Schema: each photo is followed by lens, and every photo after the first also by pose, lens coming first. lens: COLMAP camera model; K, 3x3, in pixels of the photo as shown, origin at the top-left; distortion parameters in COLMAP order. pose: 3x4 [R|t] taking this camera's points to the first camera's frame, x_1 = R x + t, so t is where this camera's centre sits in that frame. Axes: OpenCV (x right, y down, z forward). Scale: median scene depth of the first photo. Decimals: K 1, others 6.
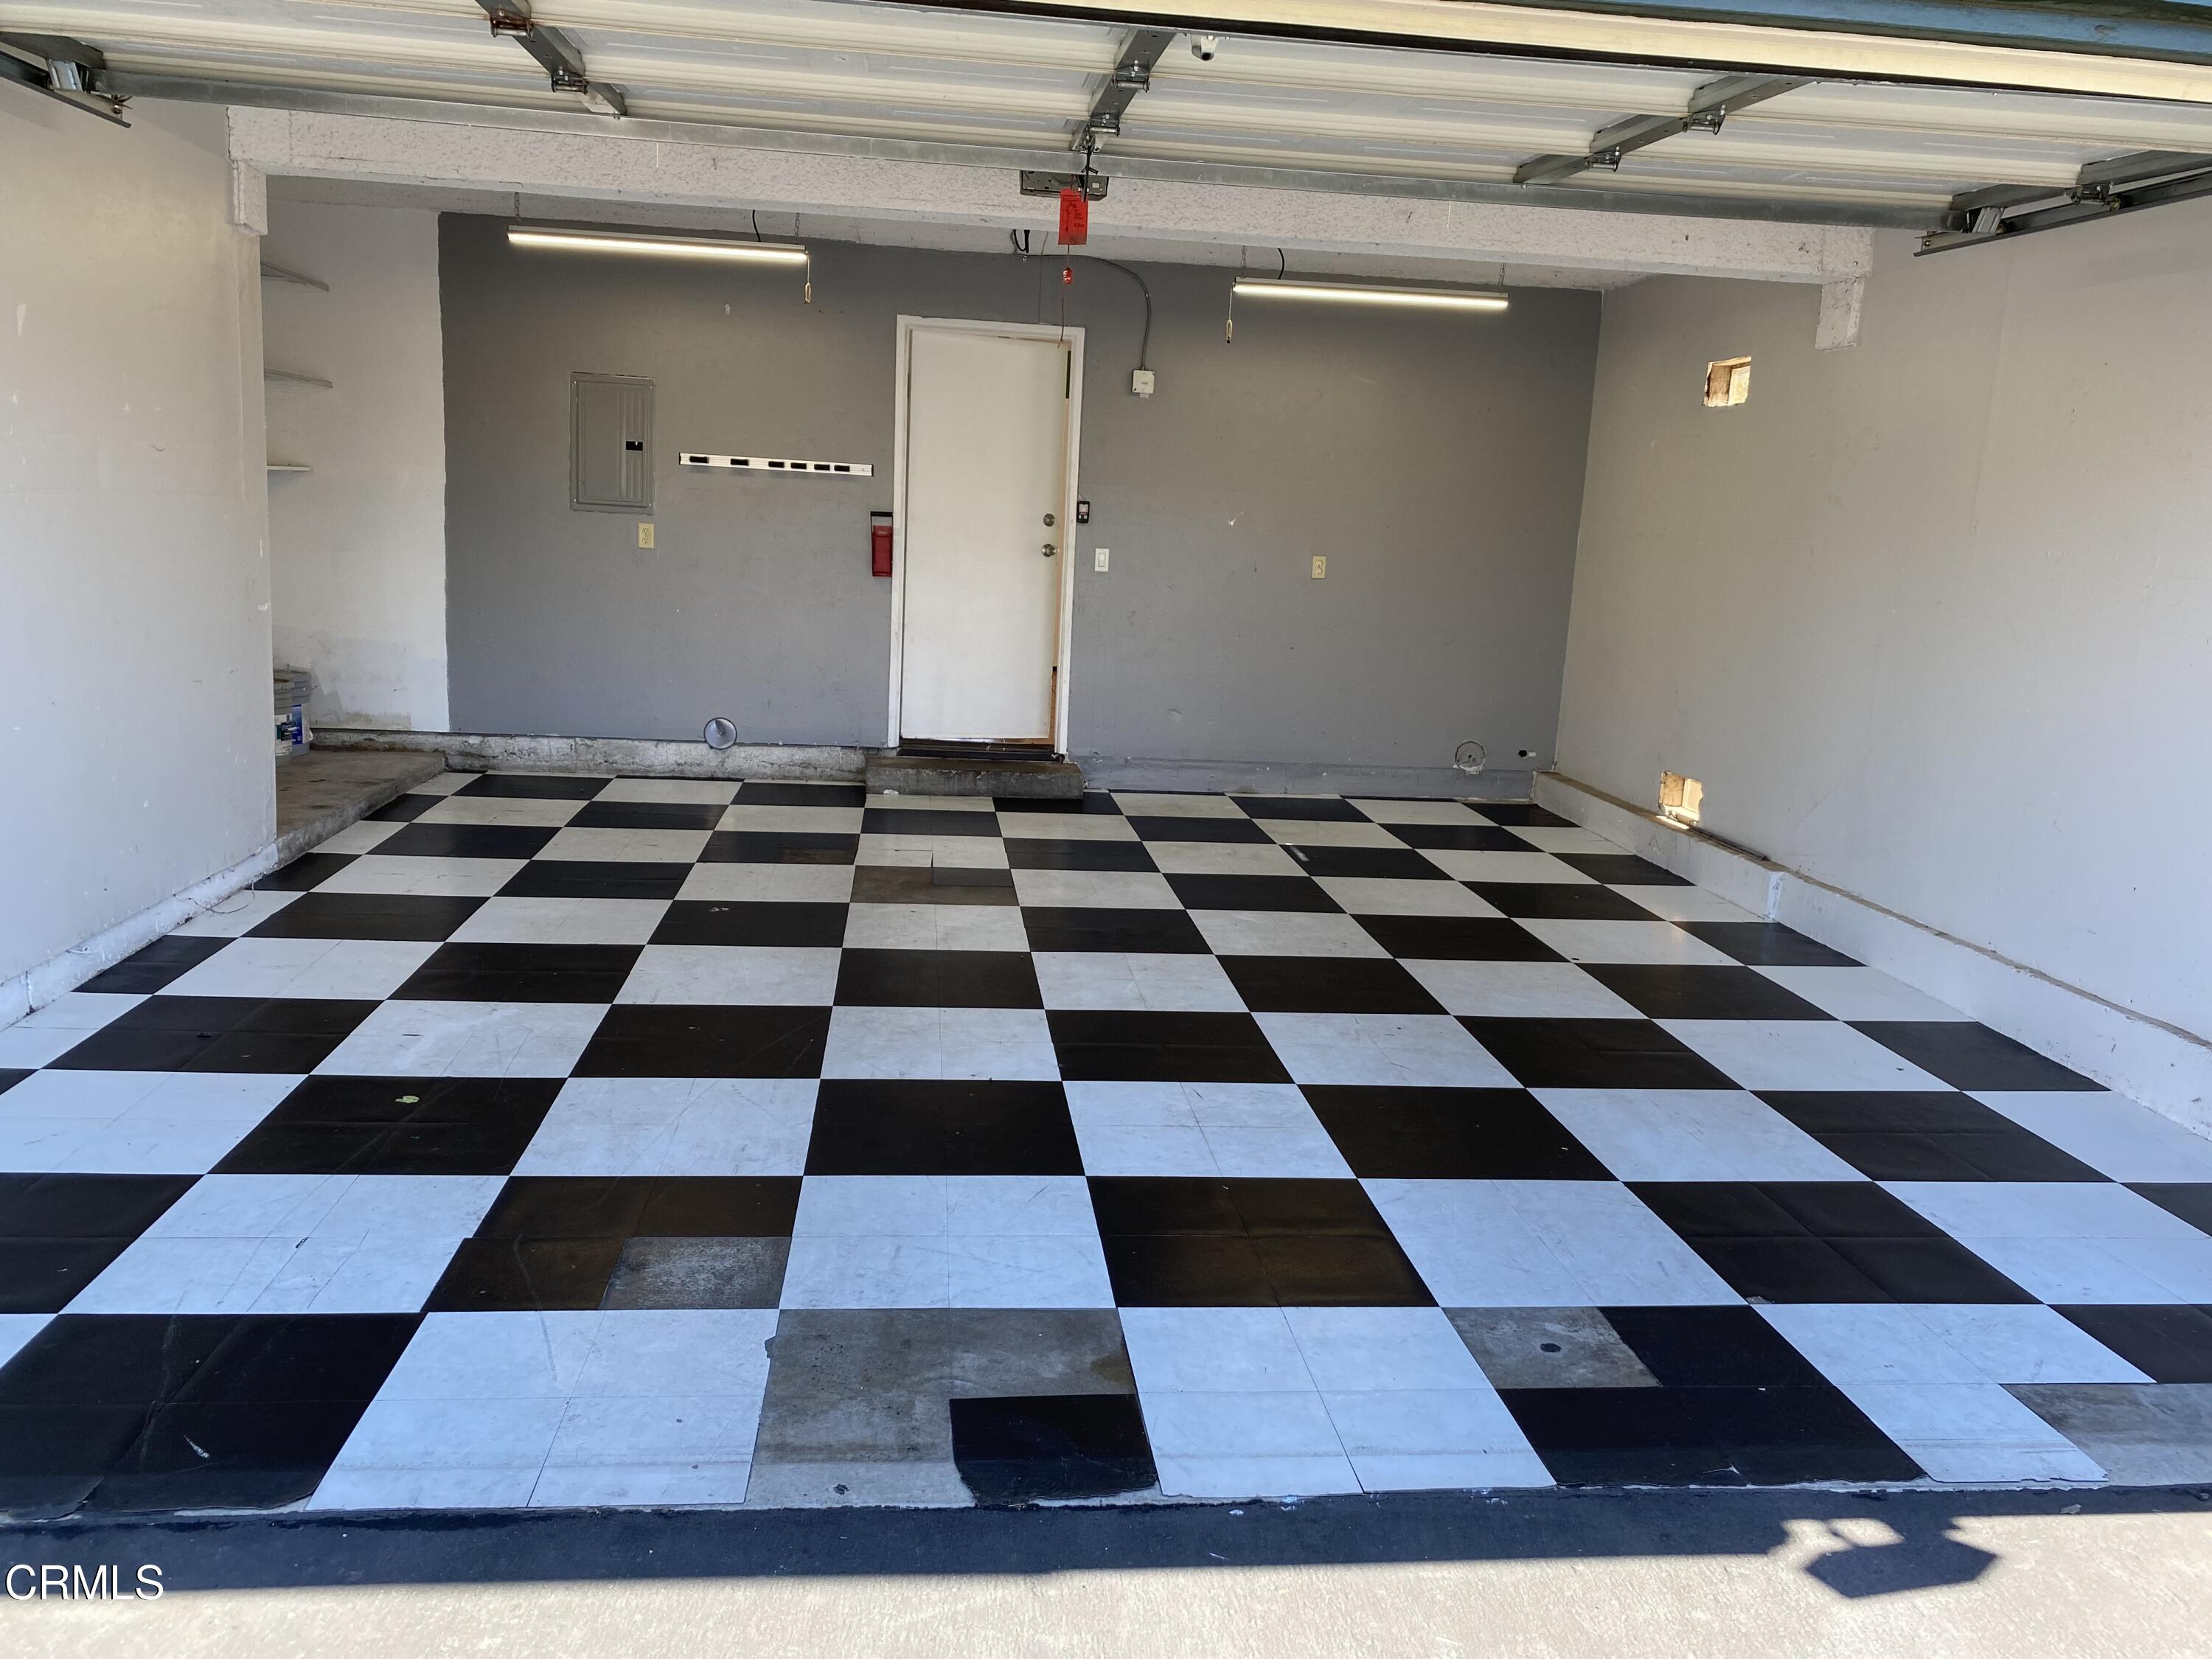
lens RADIAL K [[1687.3, 0, 1115.9], [0, 1687.3, 839.1], [0, 0, 1]] dist [0.021420, -0.032667]
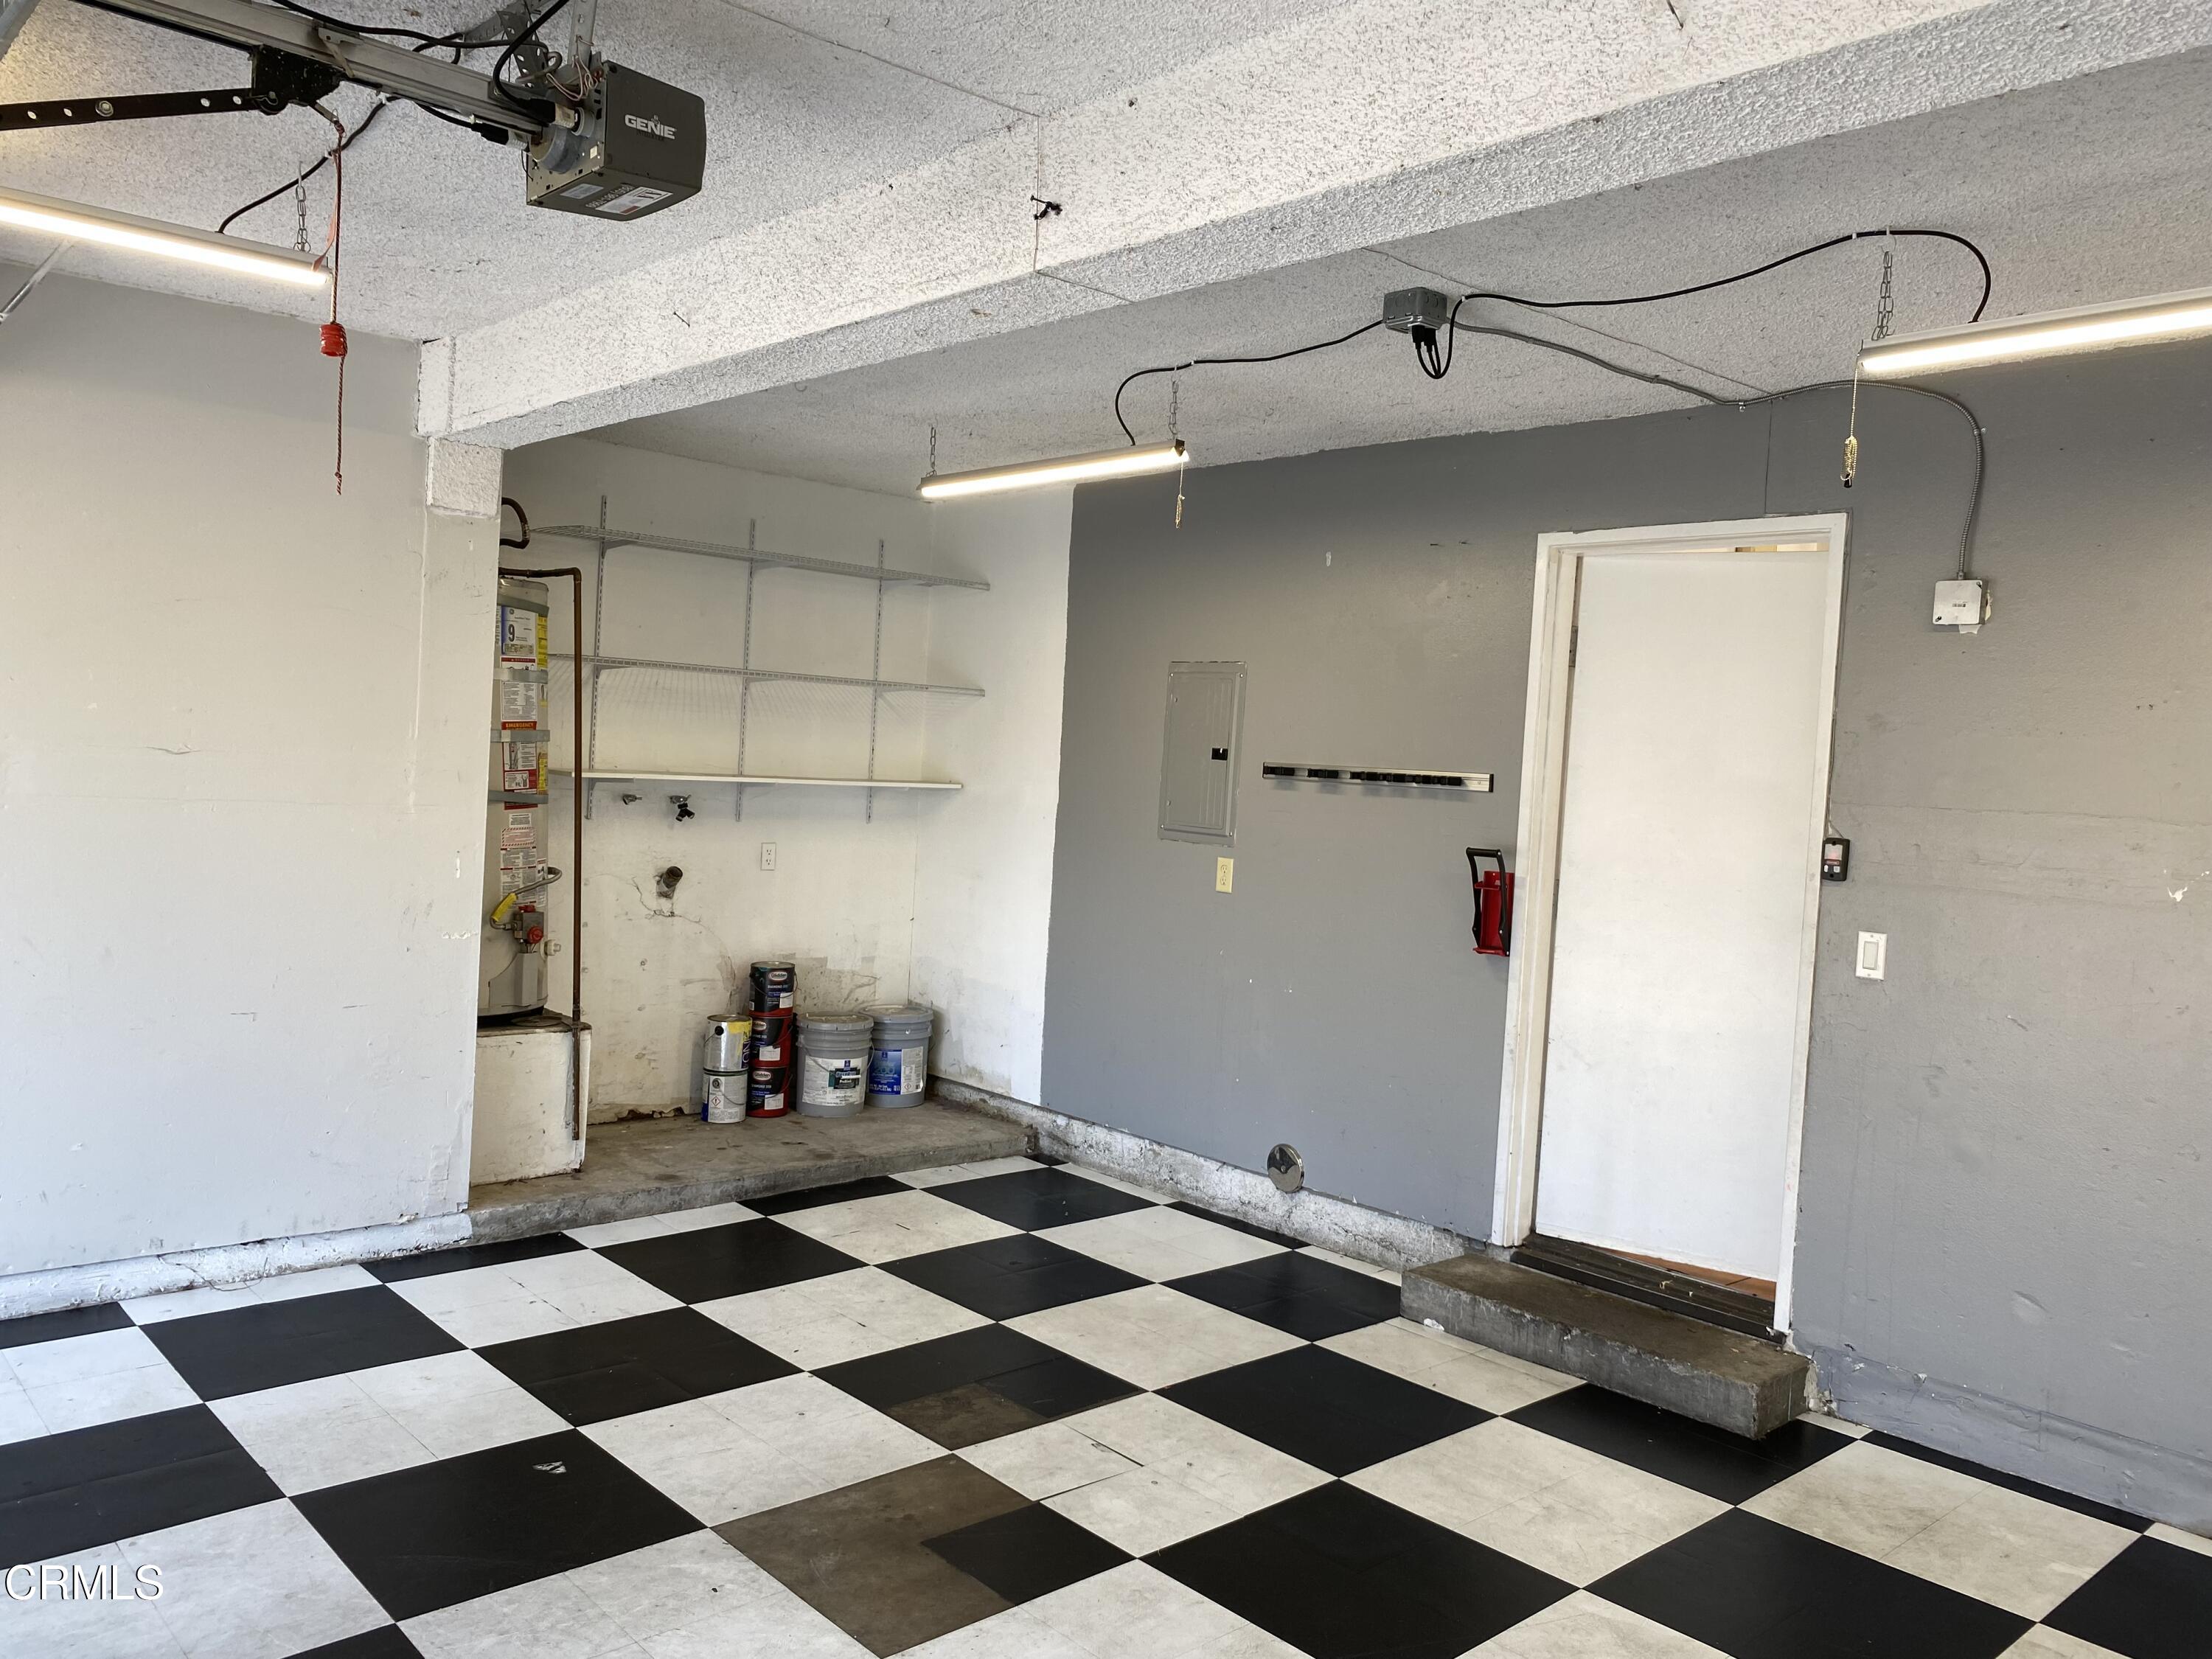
lens RADIAL K [[1687.3, 0, 1048.6], [0, 1687.3, 791.0], [0, 0, 1]] dist [0.021420, -0.032667]
pose [[0.577114, -0.003529, -0.816656, 0.261040], [-0.179177, 0.975078, -0.130834, -0.104831], [0.796765, 0.221832, 0.562099, 0.520643]]
